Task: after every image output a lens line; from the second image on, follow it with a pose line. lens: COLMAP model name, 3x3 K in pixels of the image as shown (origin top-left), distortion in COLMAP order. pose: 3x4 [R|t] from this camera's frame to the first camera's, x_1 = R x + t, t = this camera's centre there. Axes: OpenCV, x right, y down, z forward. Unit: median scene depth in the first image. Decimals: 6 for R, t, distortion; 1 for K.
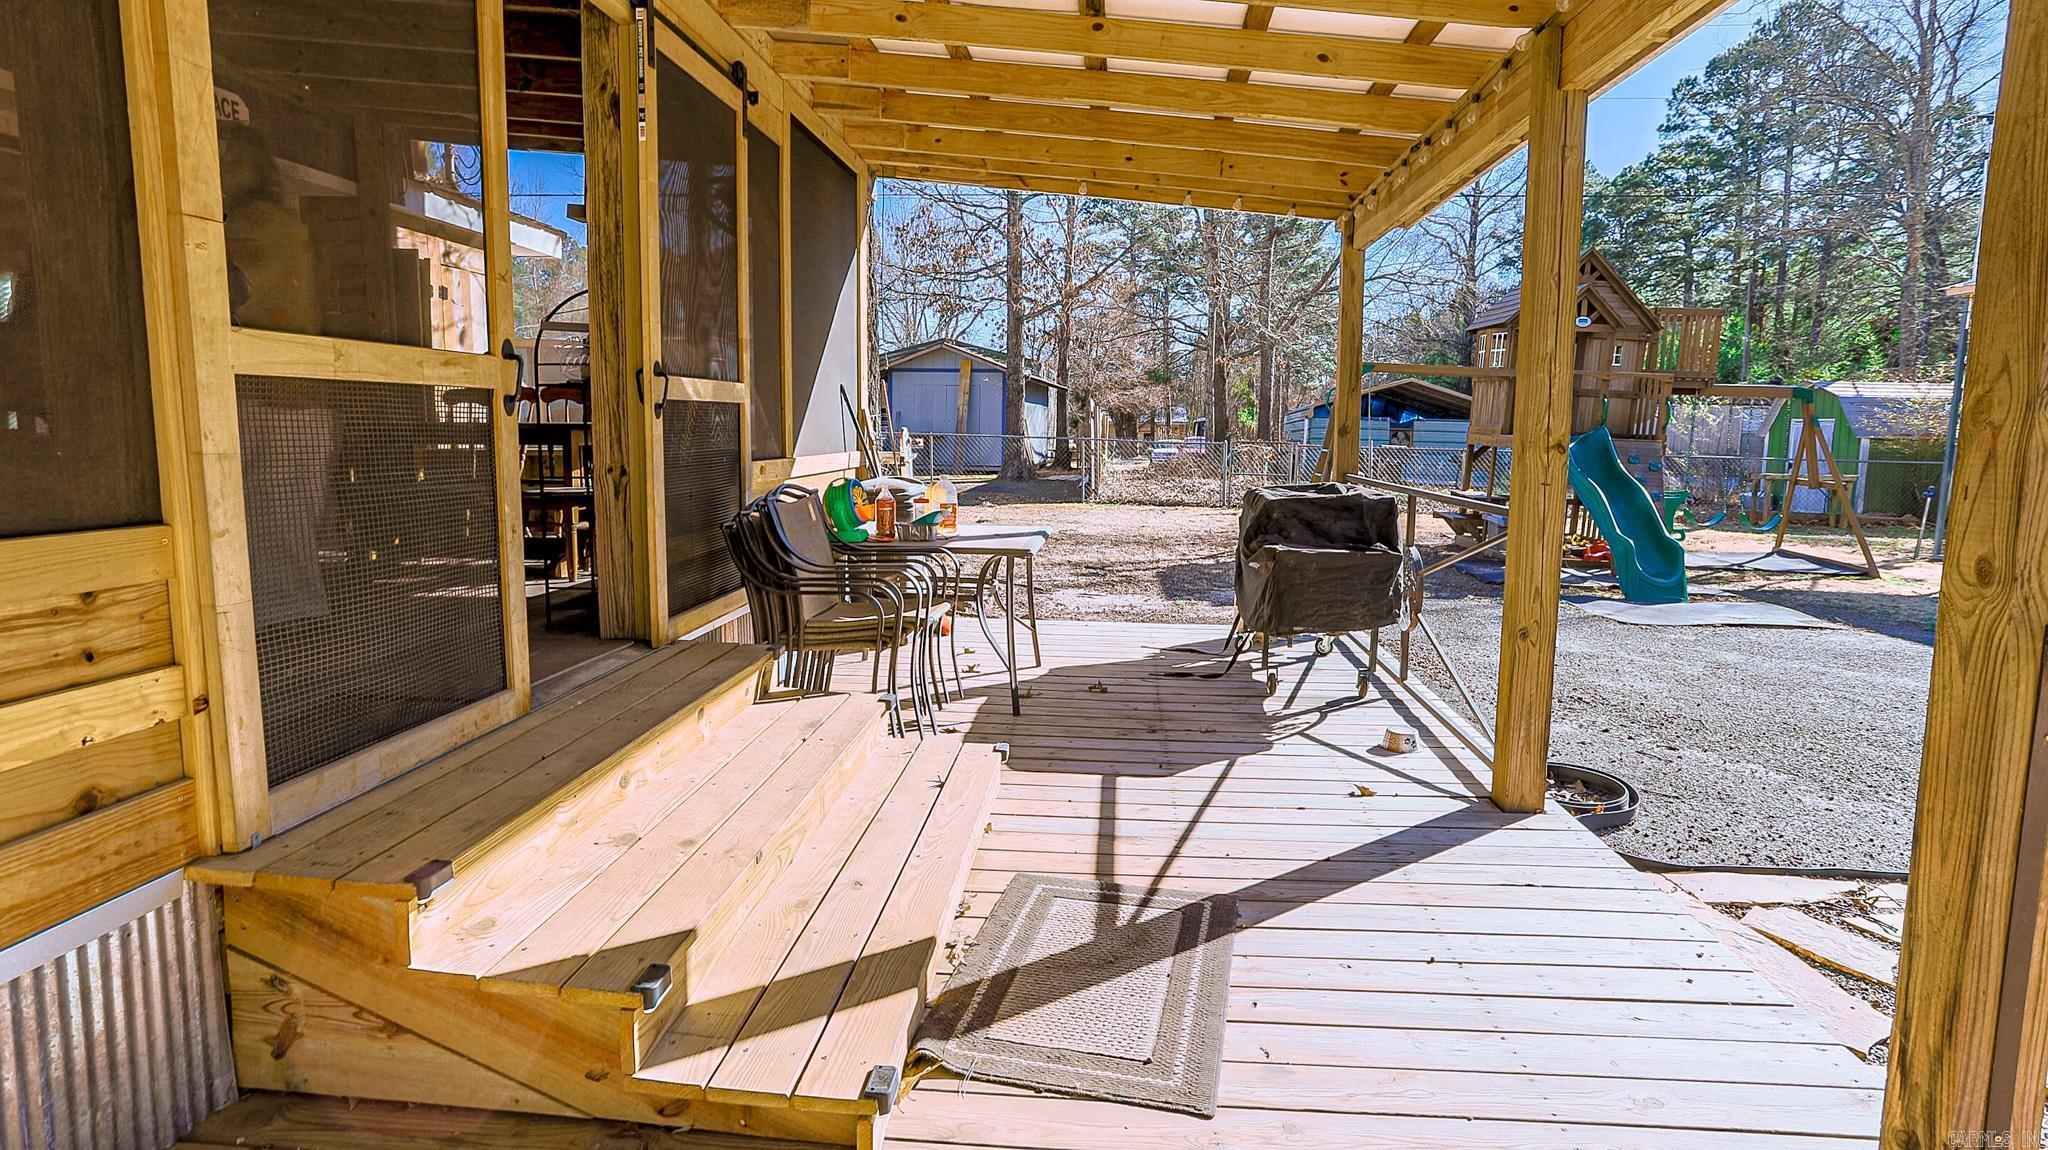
lens RADIAL K [[1066.1, 0, 1024.2], [0, 1066.1, 554.9], [0, 0, 1]] dist [-0.057545, 0.042238]
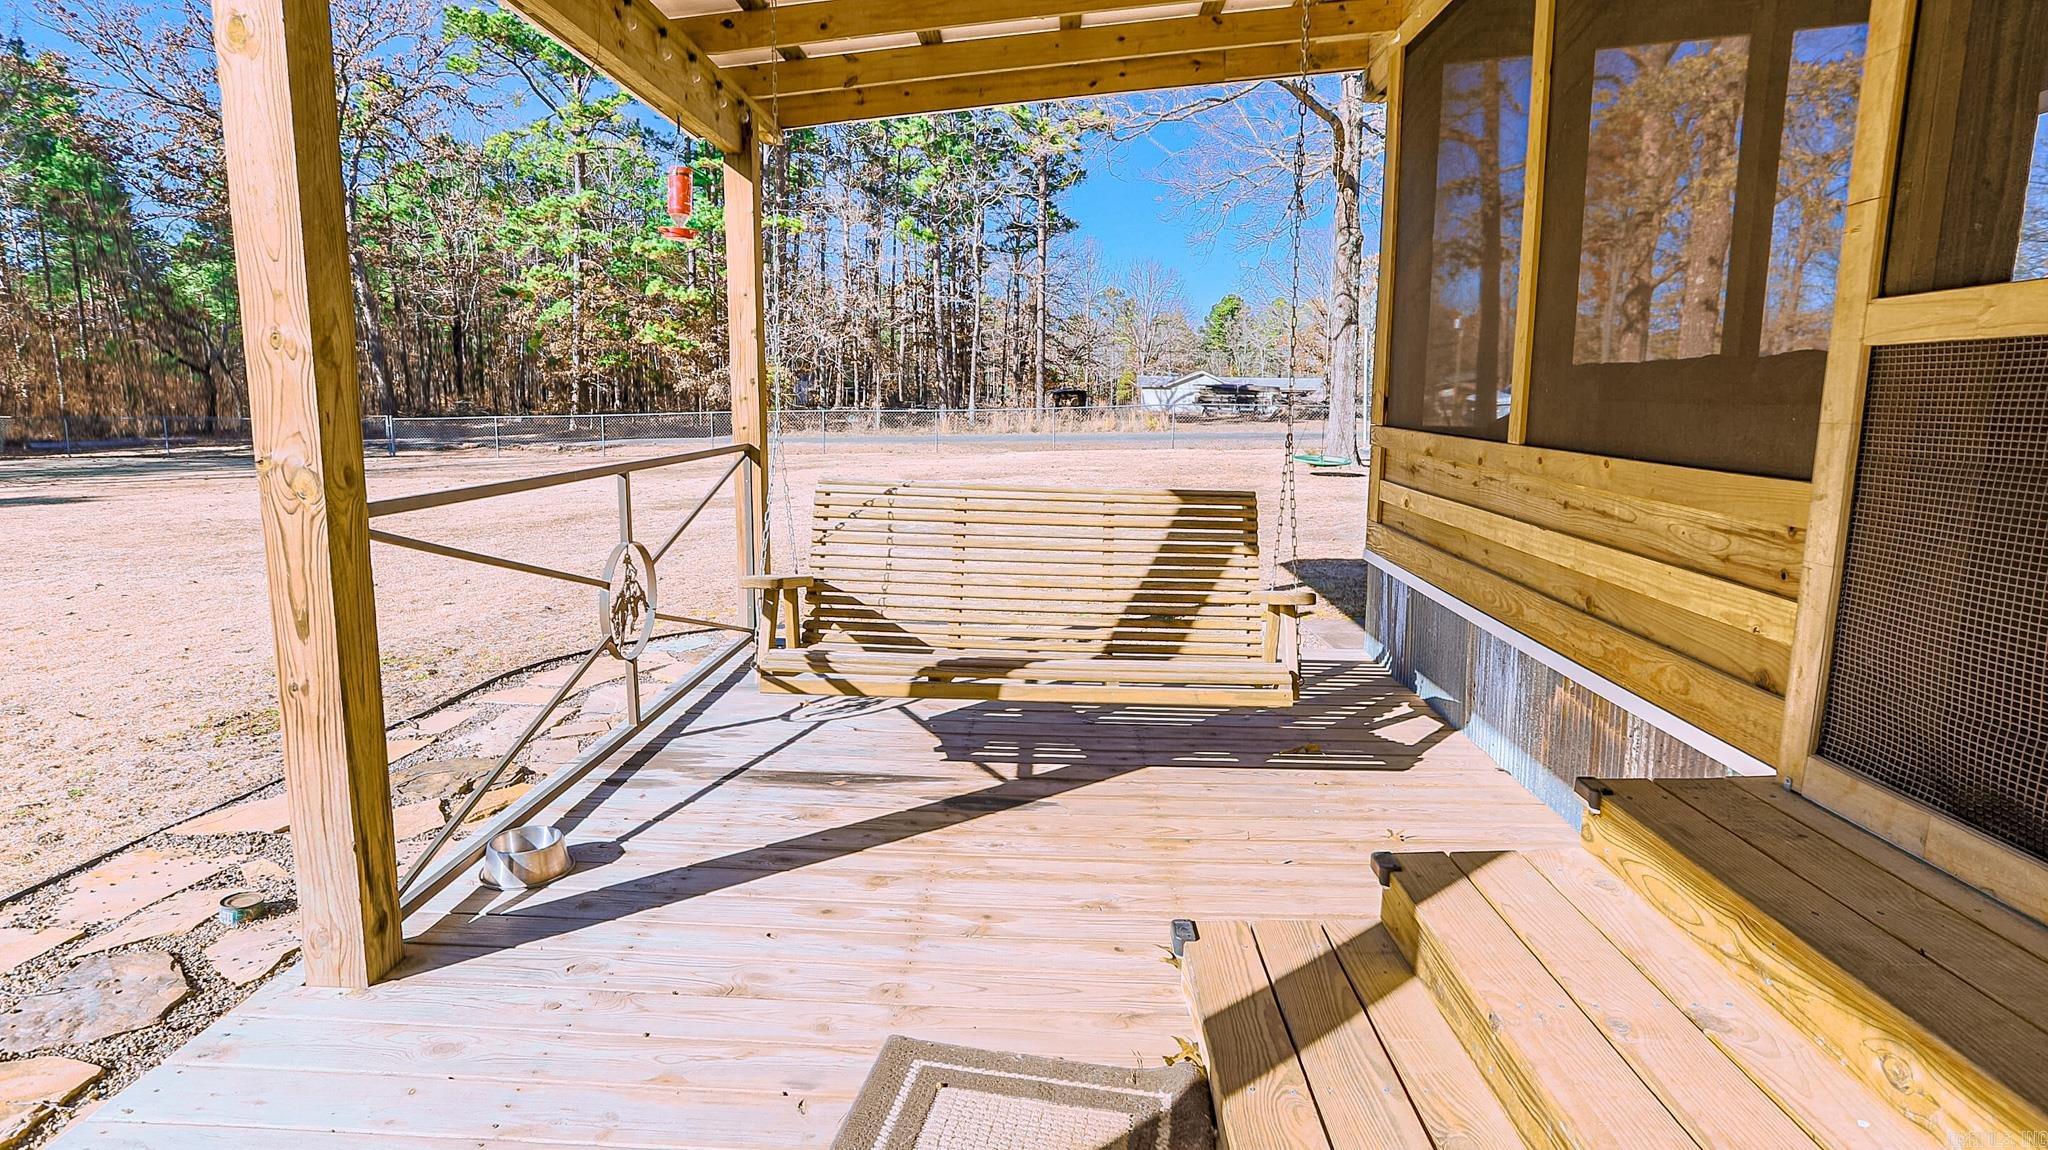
lens RADIAL K [[1066.1, 0, 1024.2], [0, 1066.1, 554.9], [0, 0, 1]] dist [-0.057545, 0.042238]
pose [[-0.997122, -0.008264, -0.075365, 0.136634], [-0.028203, 0.963139, 0.267523, -0.225898], [0.070376, 0.268879, -0.960600, 1.968518]]
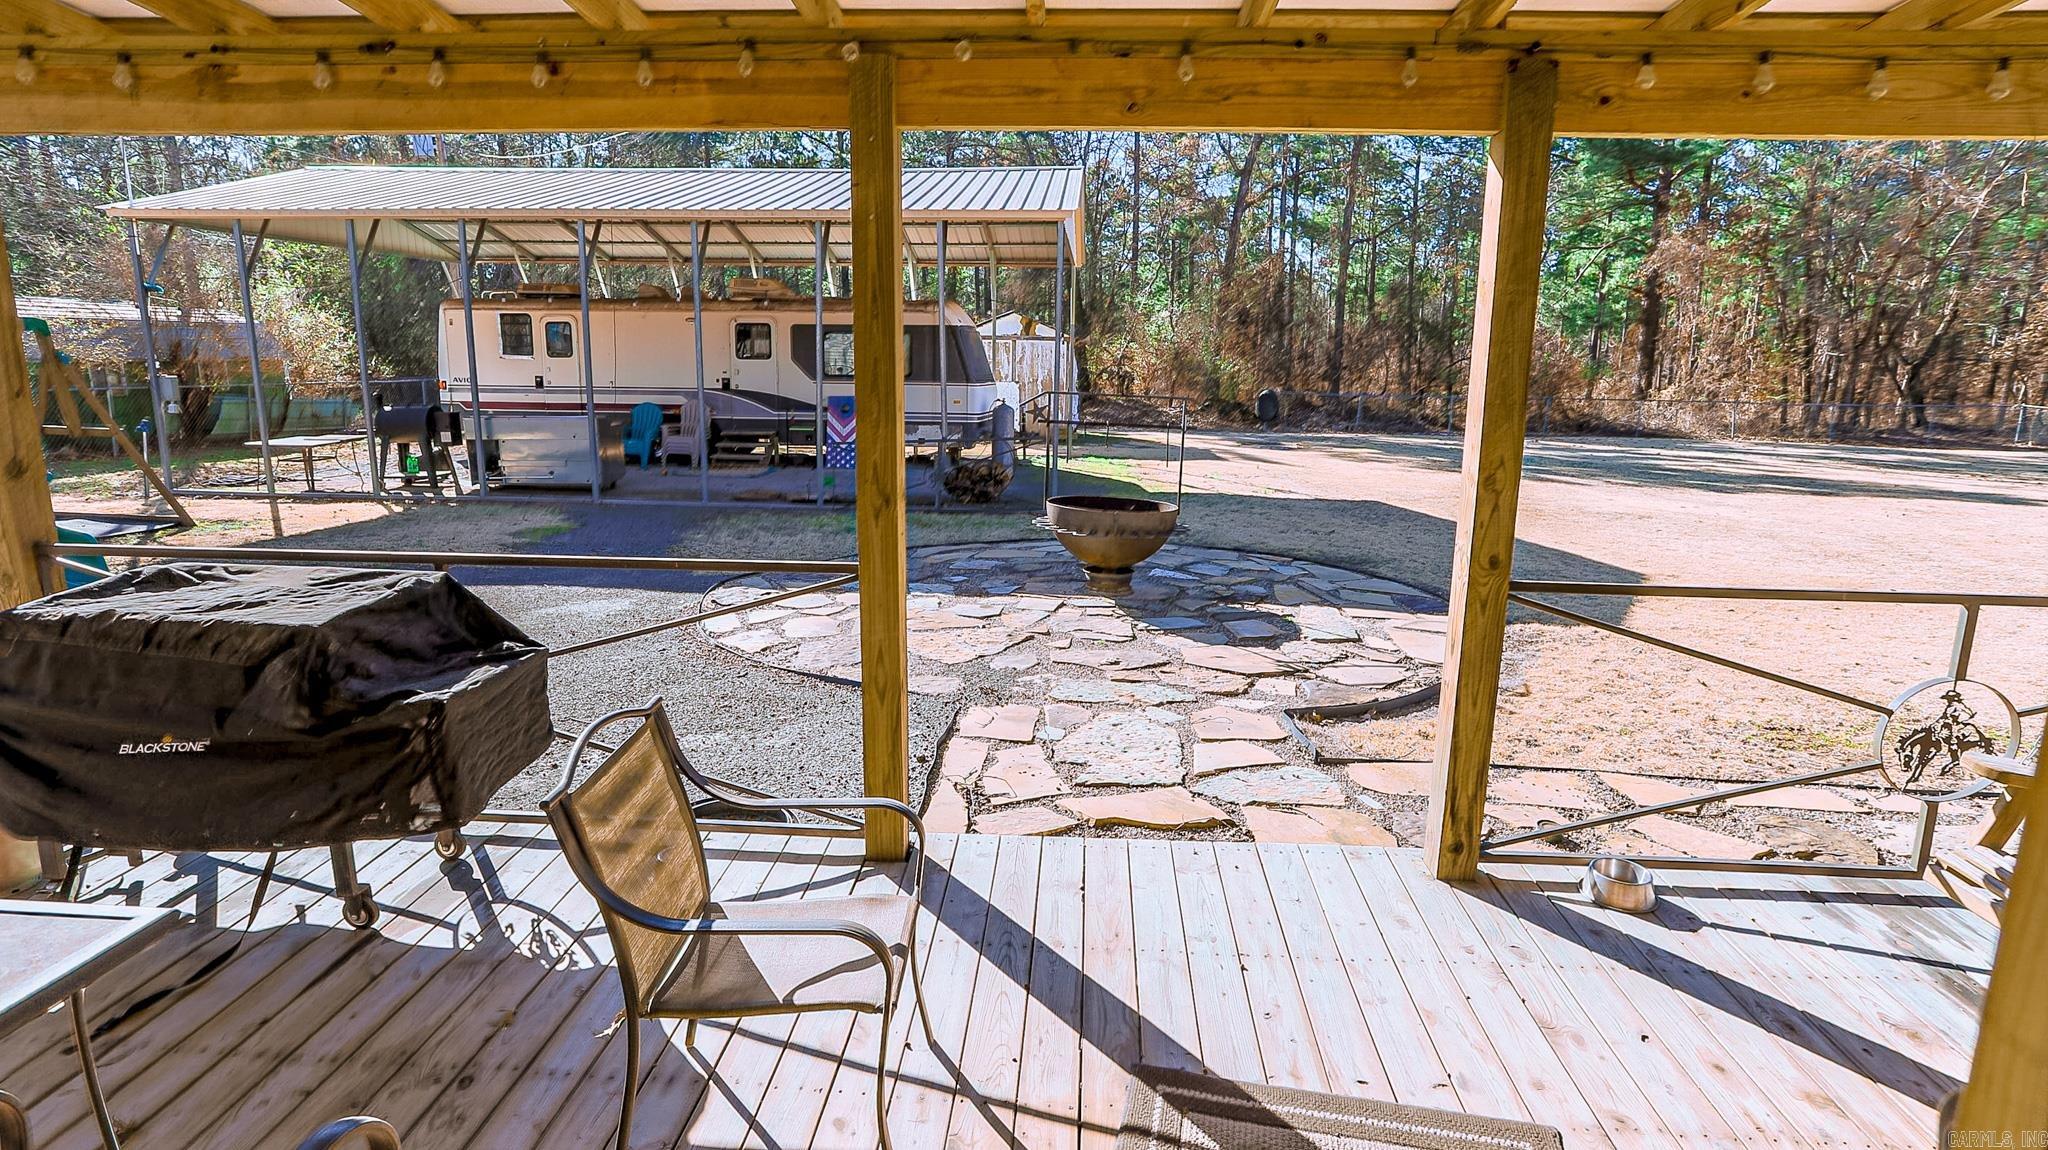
lens RADIAL K [[1066.1, 0, 1024.2], [0, 1066.1, 554.9], [0, 0, 1]] dist [-0.057545, 0.042238]
pose [[-0.033494, -0.205546, 0.978074, -0.866847], [0.107027, 0.972258, 0.207989, -0.432452], [-0.993692, 0.111647, -0.010566, 1.599876]]
